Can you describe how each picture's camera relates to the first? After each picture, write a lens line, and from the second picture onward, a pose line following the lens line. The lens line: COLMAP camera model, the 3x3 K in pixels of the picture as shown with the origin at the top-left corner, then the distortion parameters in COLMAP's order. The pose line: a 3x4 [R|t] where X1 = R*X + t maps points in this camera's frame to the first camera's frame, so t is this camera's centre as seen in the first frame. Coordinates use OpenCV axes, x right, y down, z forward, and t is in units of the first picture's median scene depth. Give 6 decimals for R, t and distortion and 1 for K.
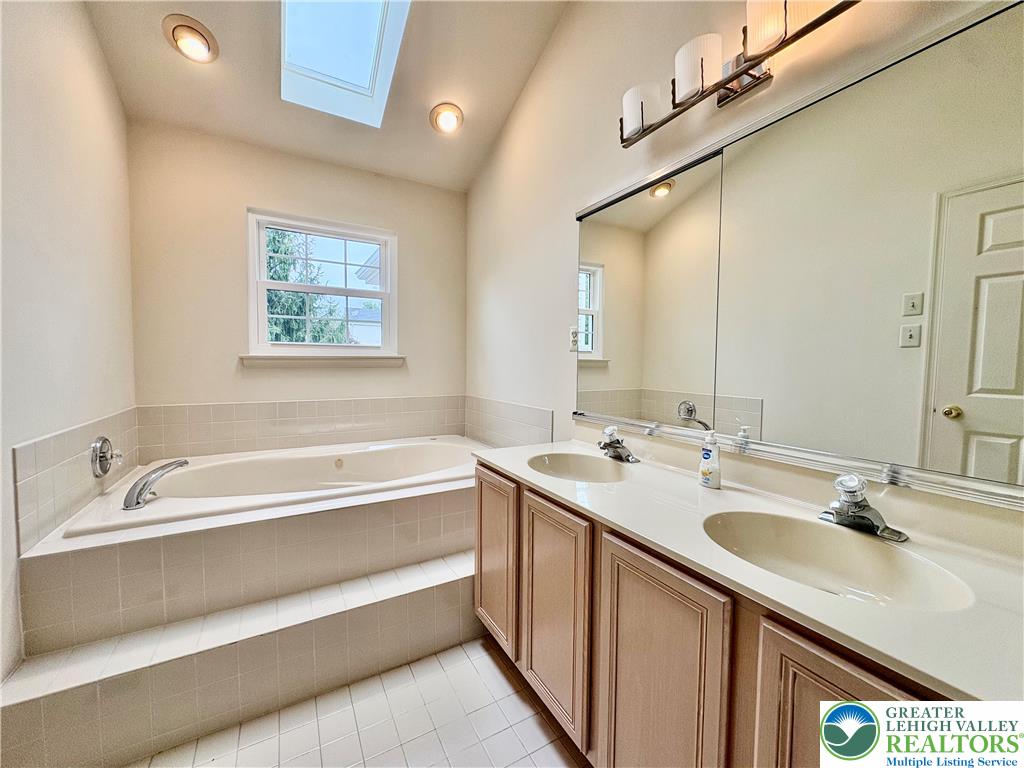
lens RADIAL K [[406.9, 0, 515.0], [0, 406.9, 384.1], [0, 0, 1]] dist [-0.000541, 0.000436]
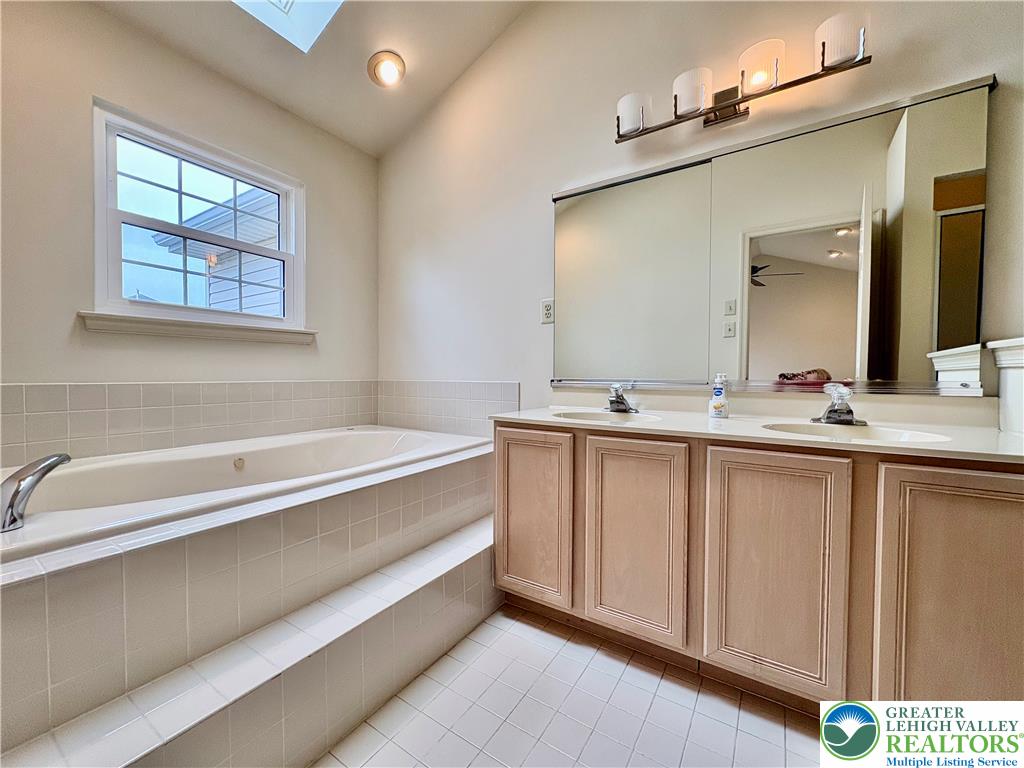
lens RADIAL K [[406.9, 0, 517.0], [0, 406.9, 382.1], [0, 0, 1]] dist [-0.000541, 0.000436]
pose [[0.888137, -0.013943, 0.459367, -0.347599], [0.027333, 0.999373, -0.022512, 0.079207], [-0.458765, 0.032549, 0.887961, 0.081151]]
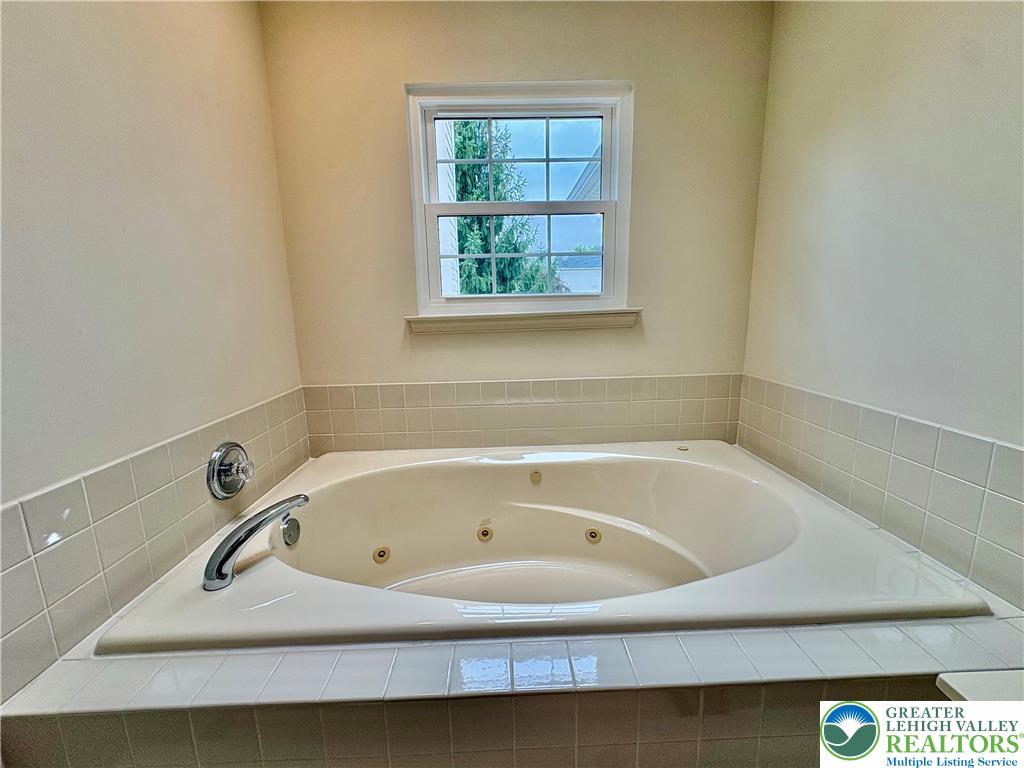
lens RADIAL K [[406.9, 0, 513.1], [0, 406.9, 384.6], [0, 0, 1]] dist [-0.000541, 0.000436]
pose [[0.873281, 0.060357, -0.483463, -0.167176], [0.005536, 0.991004, 0.133718, -0.048435], [0.487185, -0.119450, 0.865091, 0.466219]]
